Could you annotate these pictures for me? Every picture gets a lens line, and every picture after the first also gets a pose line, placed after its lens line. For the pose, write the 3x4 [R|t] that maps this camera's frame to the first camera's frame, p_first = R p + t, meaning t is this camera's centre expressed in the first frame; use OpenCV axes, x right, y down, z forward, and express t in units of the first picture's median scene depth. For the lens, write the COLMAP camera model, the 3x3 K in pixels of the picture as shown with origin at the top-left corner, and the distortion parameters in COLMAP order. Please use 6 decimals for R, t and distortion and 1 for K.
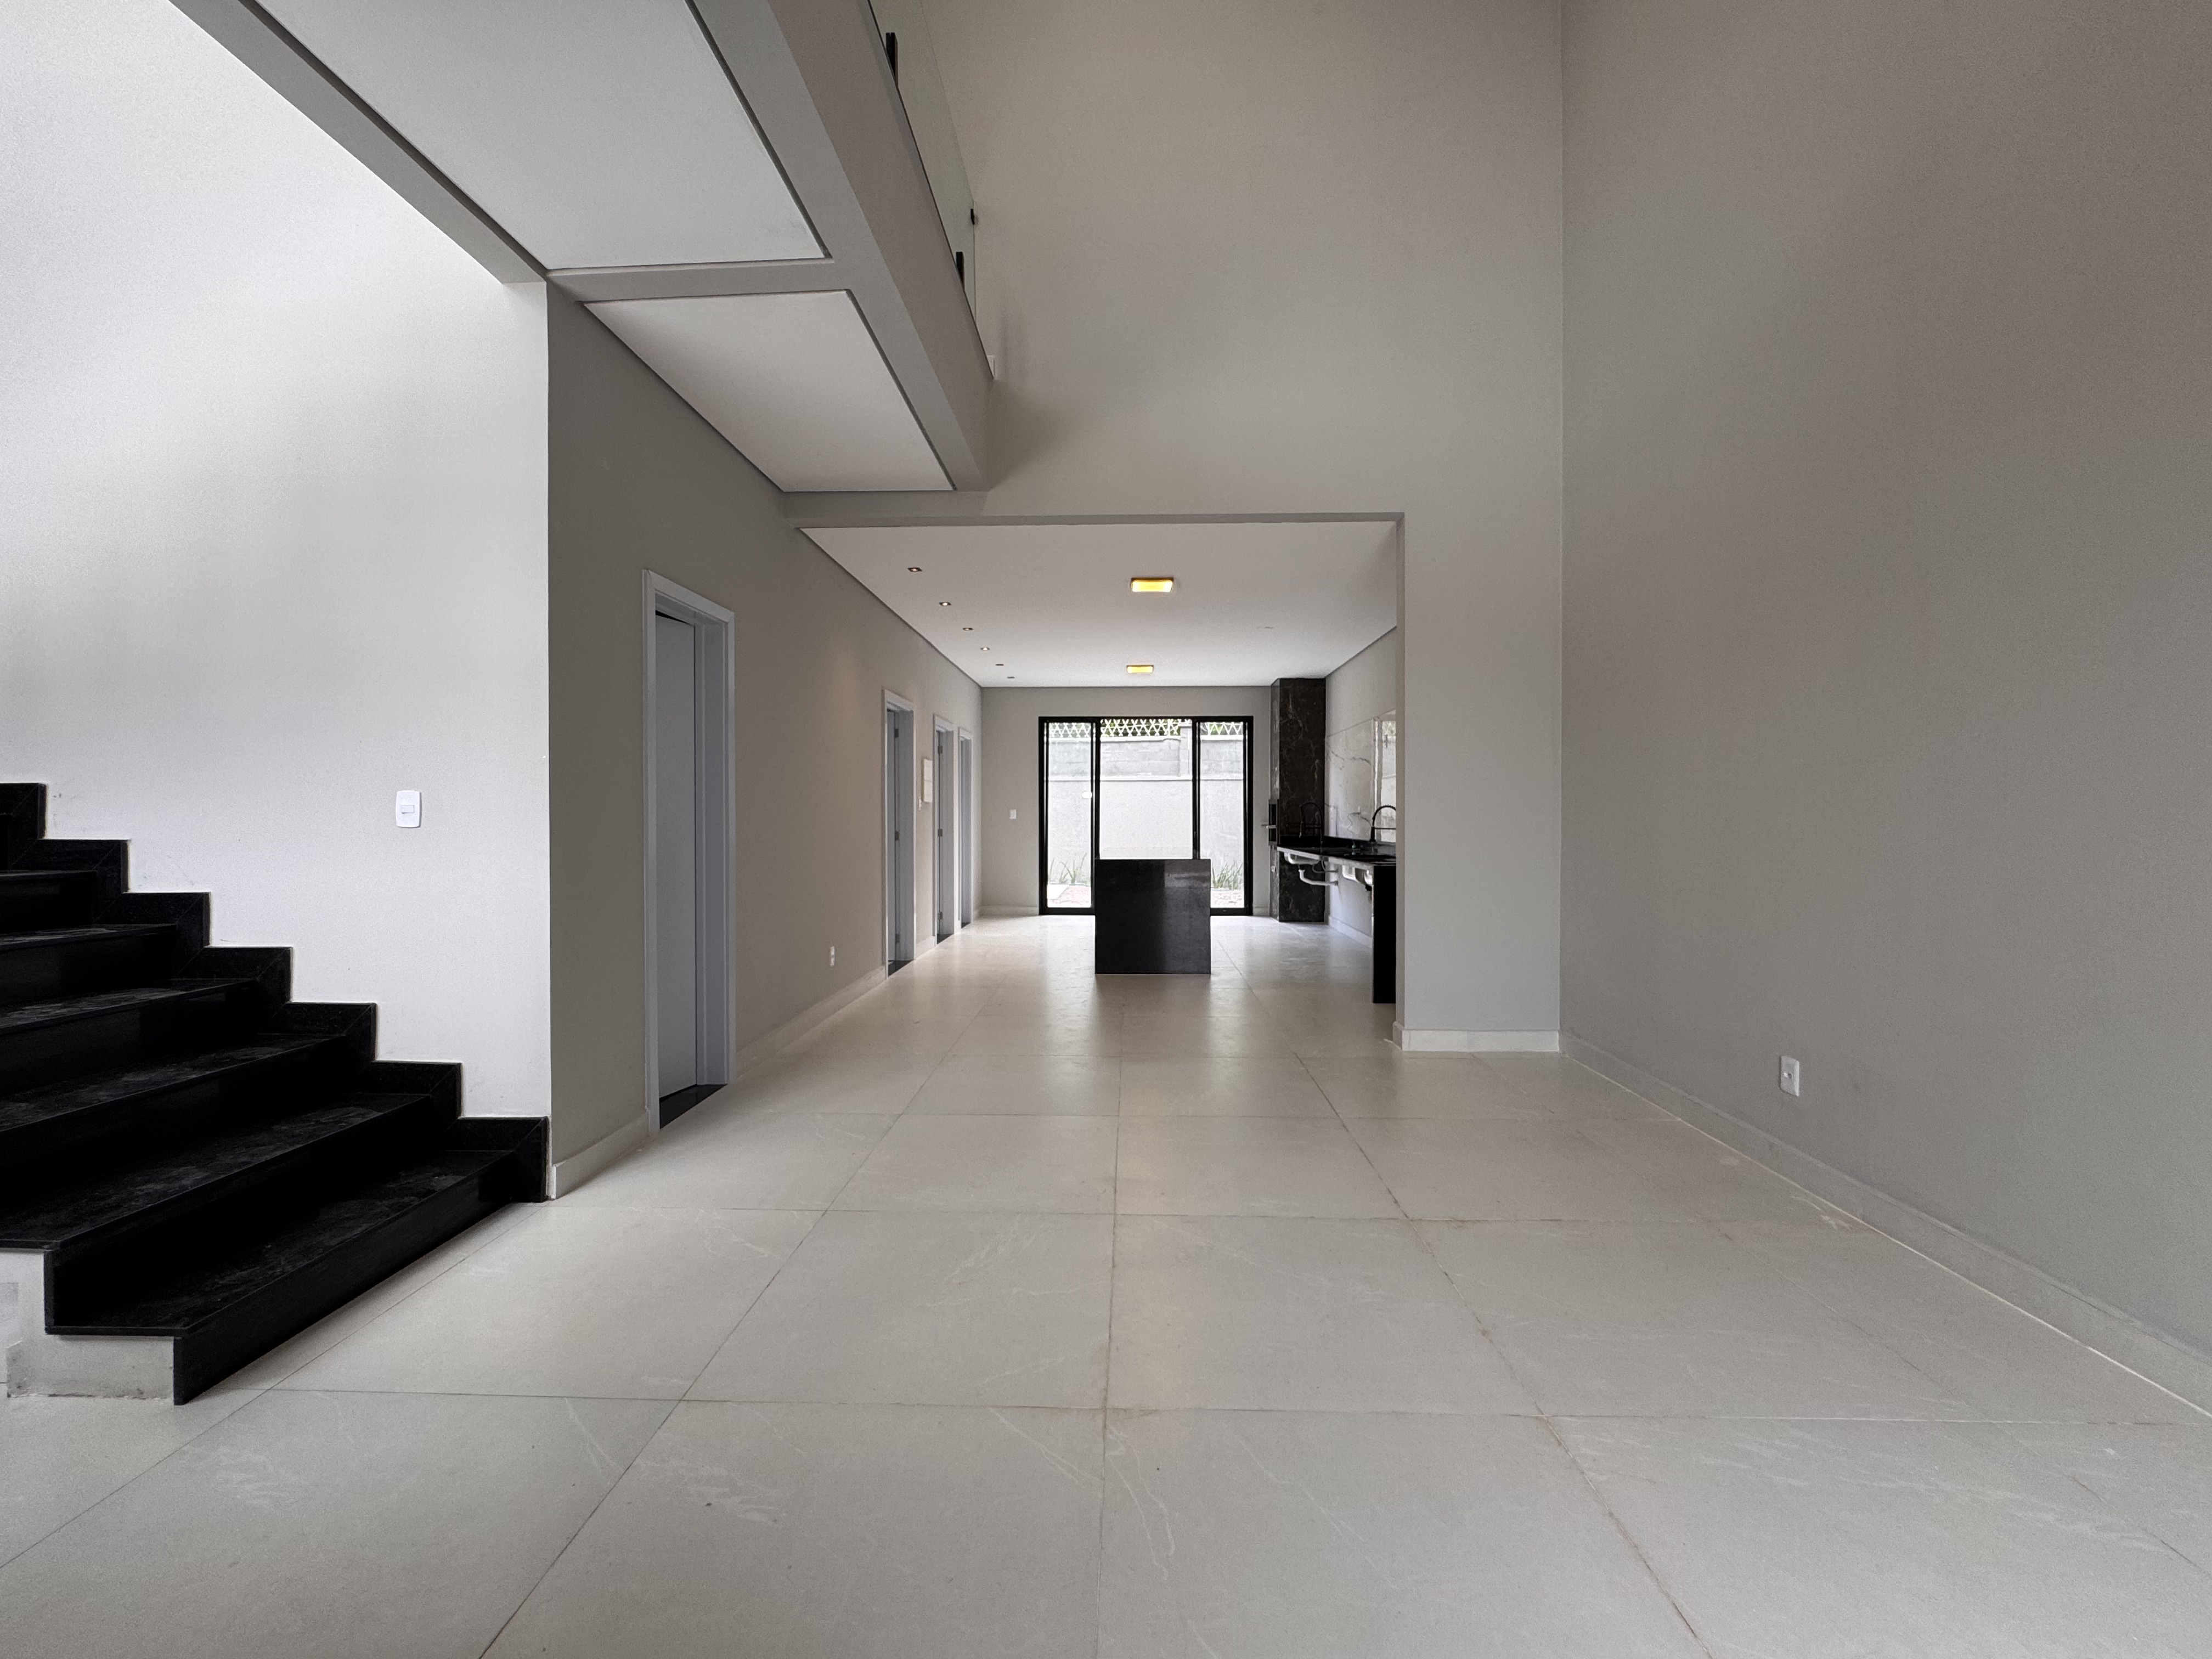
lens RADIAL K [[888.4, 0, 1104.6], [0, 888.4, 828.7], [0, 0, 1]] dist [-0.003922, -0.000494]
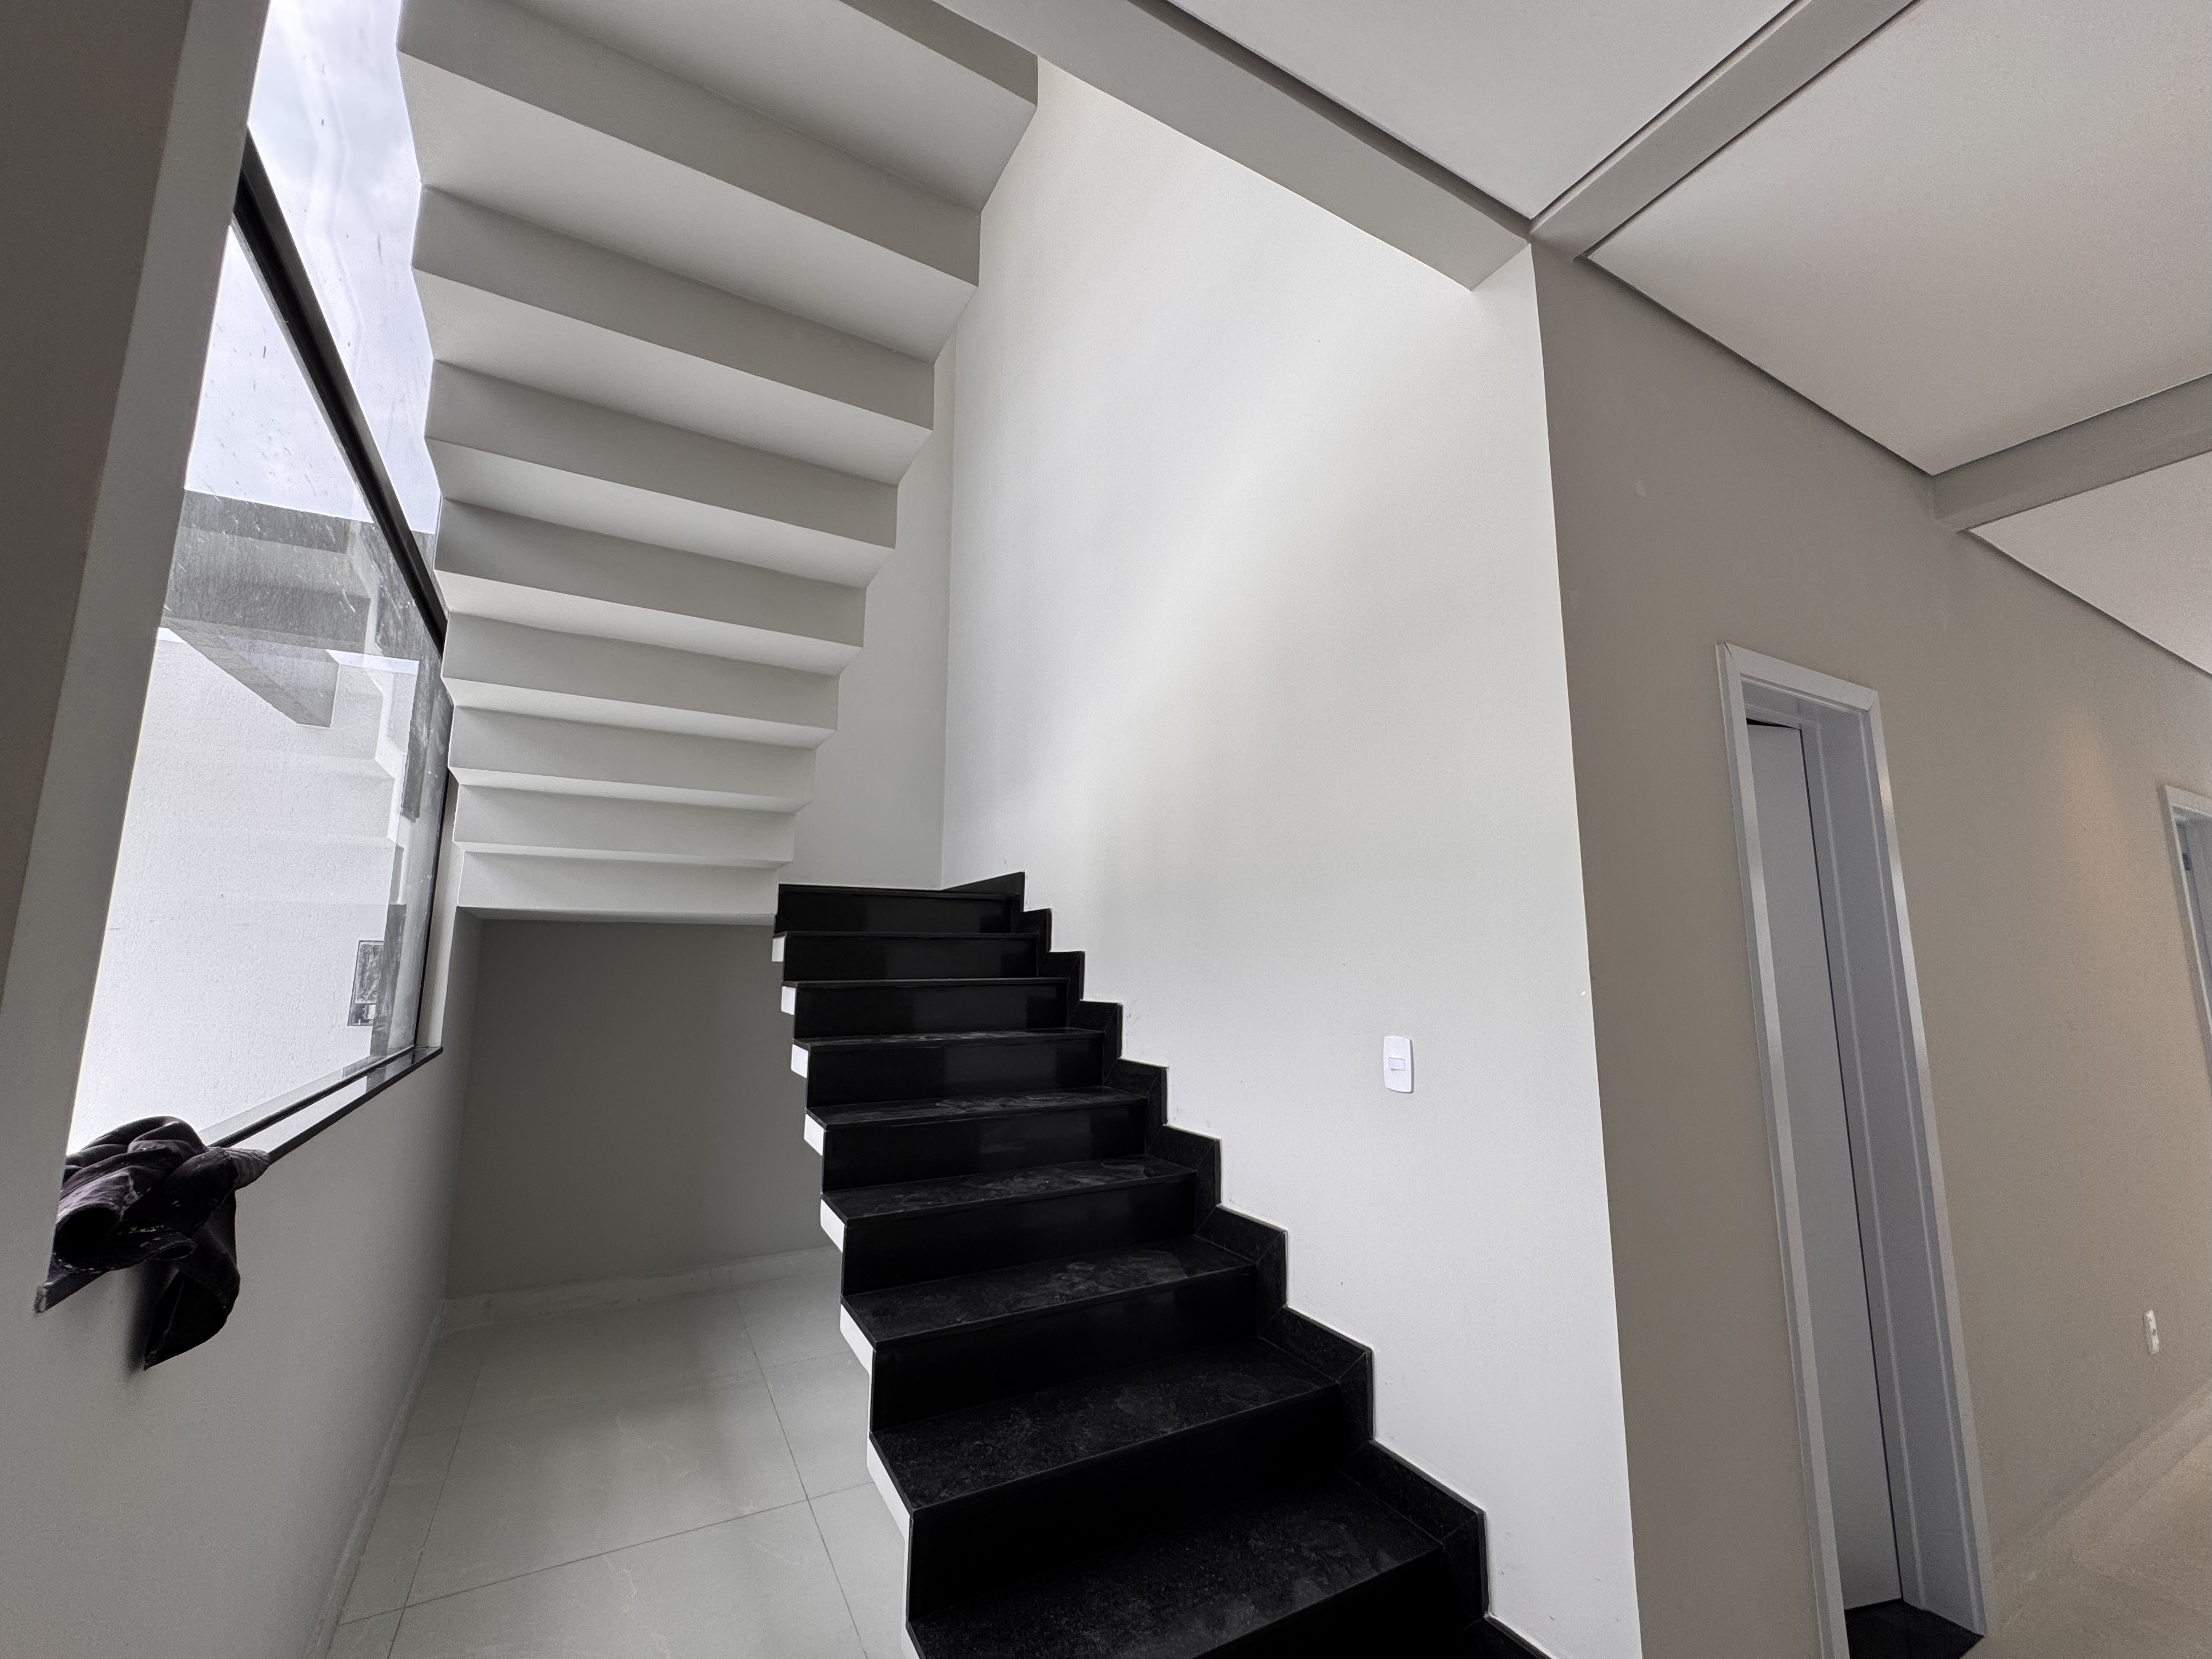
lens RADIAL K [[903.3, 0, 1106.0], [0, 903.3, 829.5], [0, 0, 1]] dist [-0.004323, 0.000137]
pose [[0.514327, -0.129831, -0.847710, -0.082535], [-0.010638, 0.987432, -0.157685, -0.025799], [0.857528, 0.090119, 0.506482, 0.125893]]
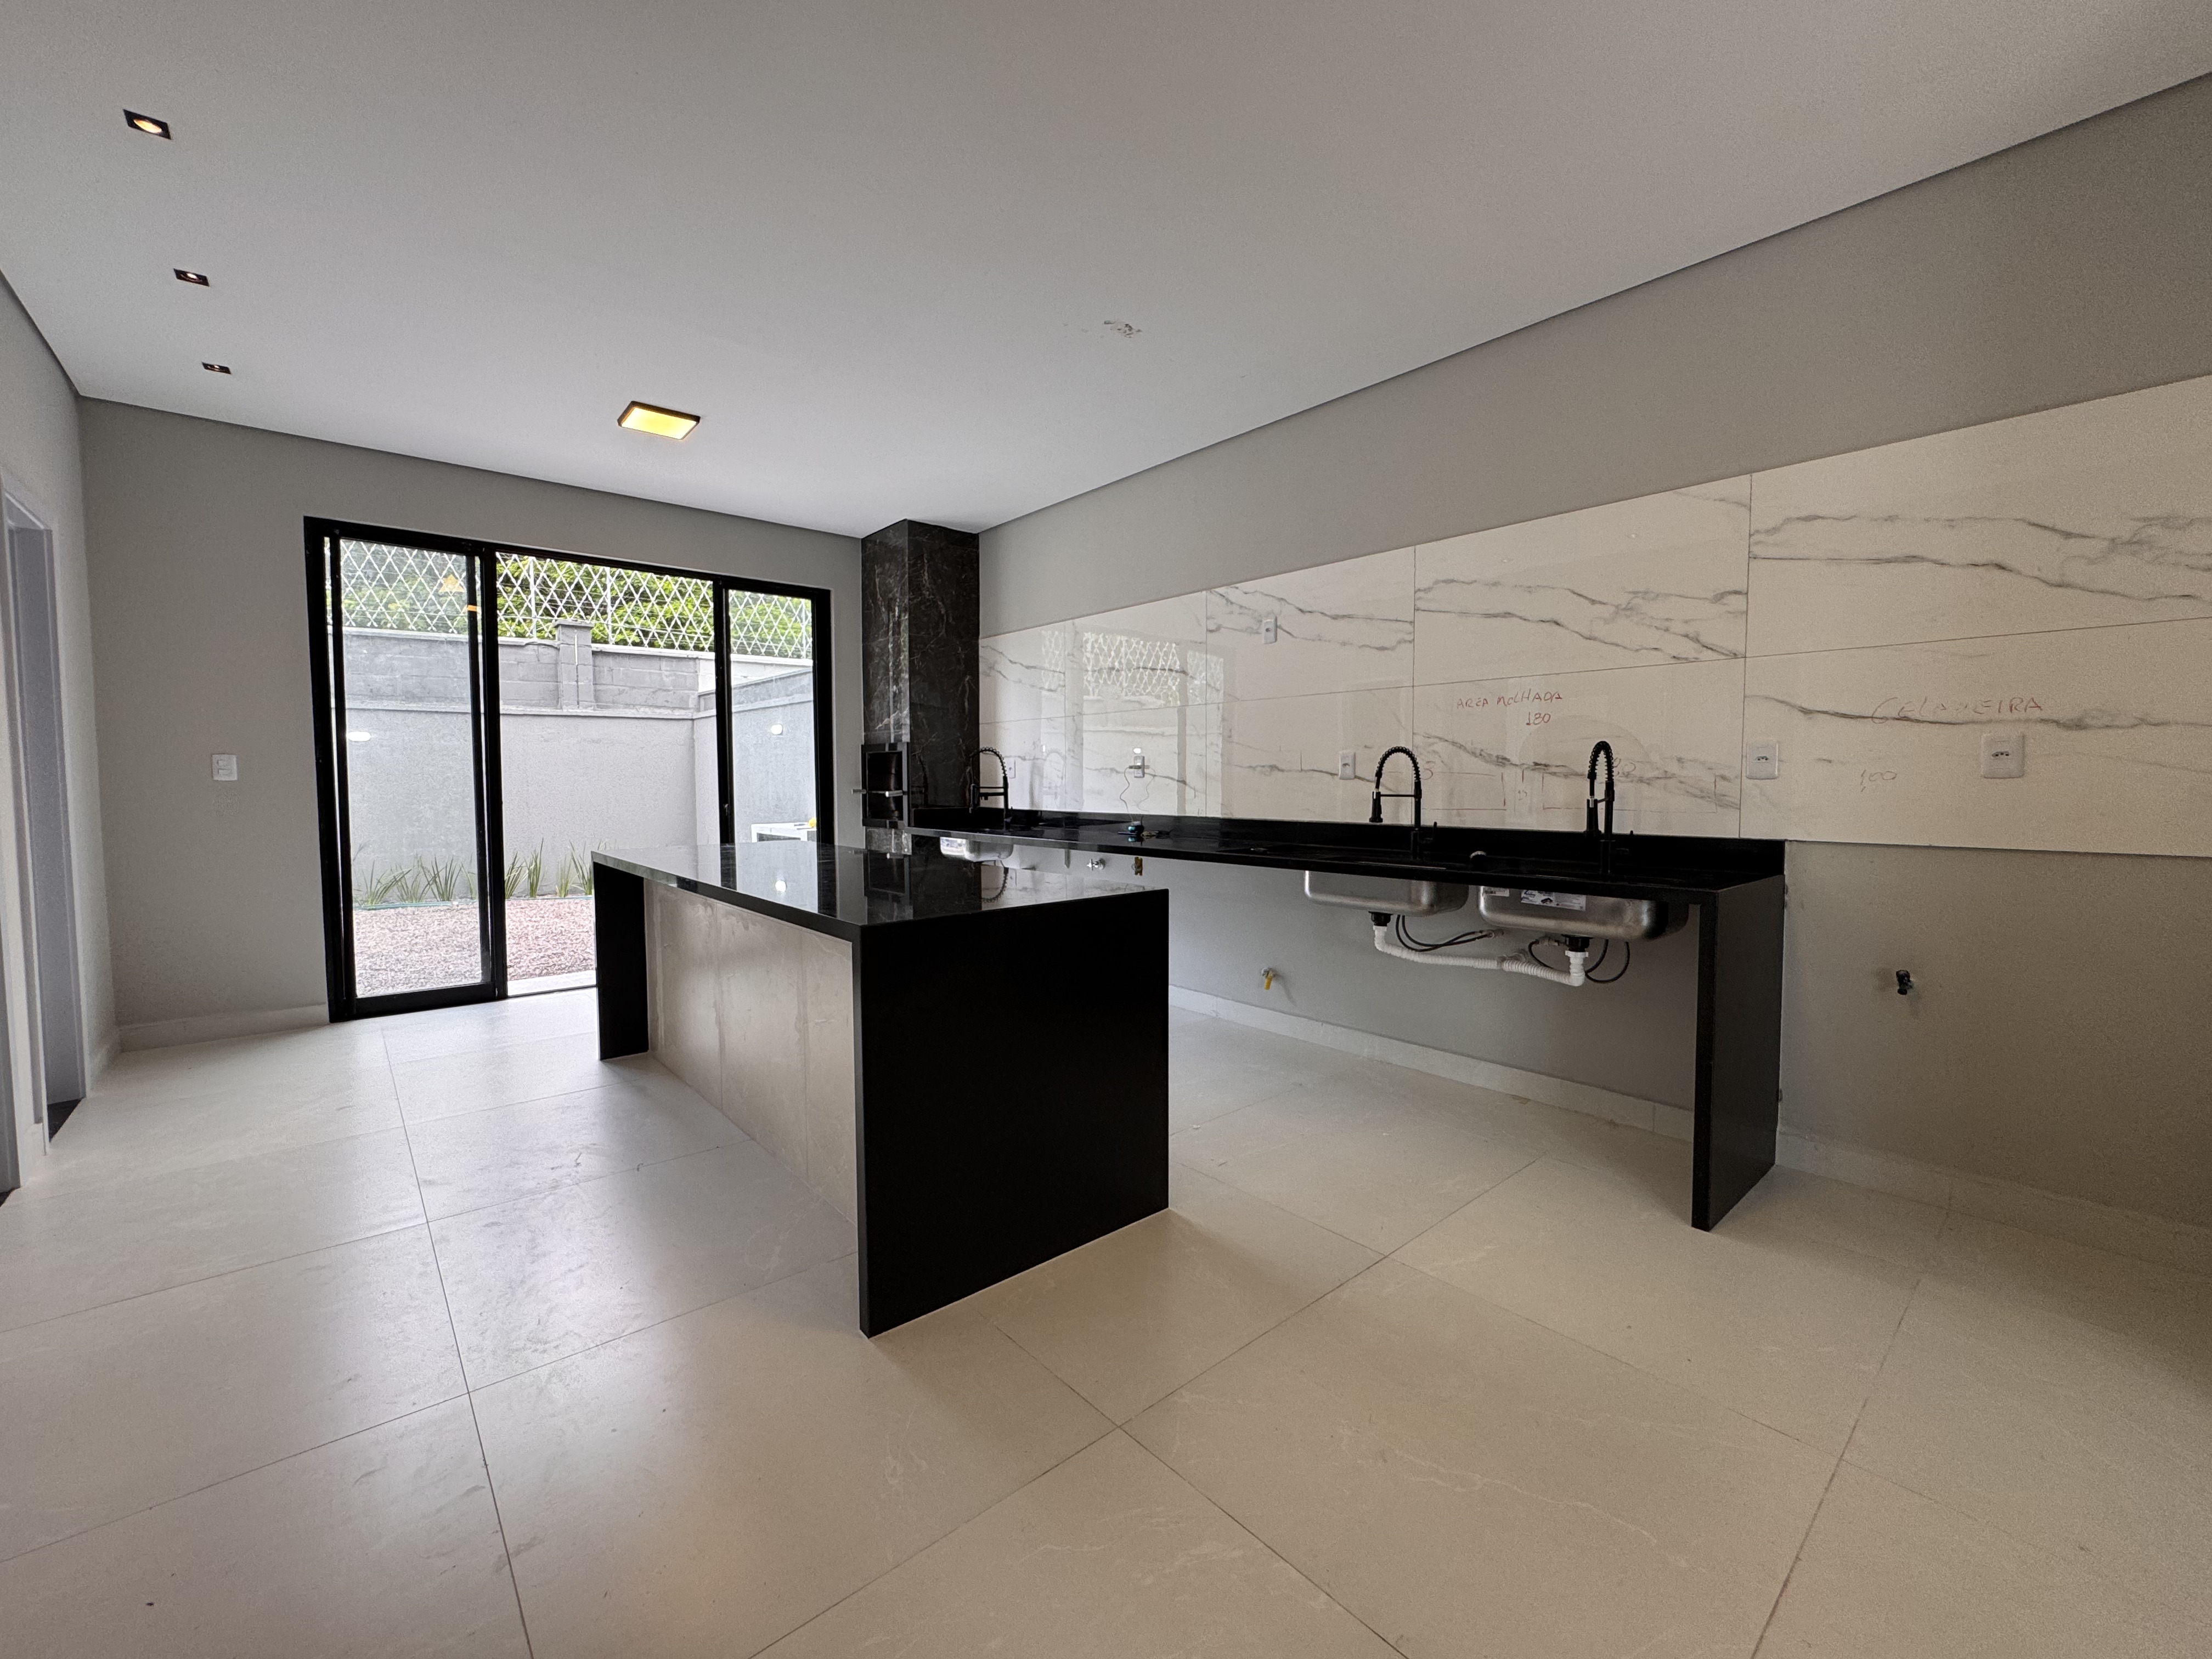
lens RADIAL K [[903.3, 0, 1106.0], [0, 903.3, 829.5], [0, 0, 1]] dist [-0.004323, 0.000137]
pose [[0.736059, -0.039228, 0.675780, -0.097777], [0.010690, 0.998869, 0.046339, -0.004577], [-0.676833, -0.026884, 0.735646, 0.525318]]
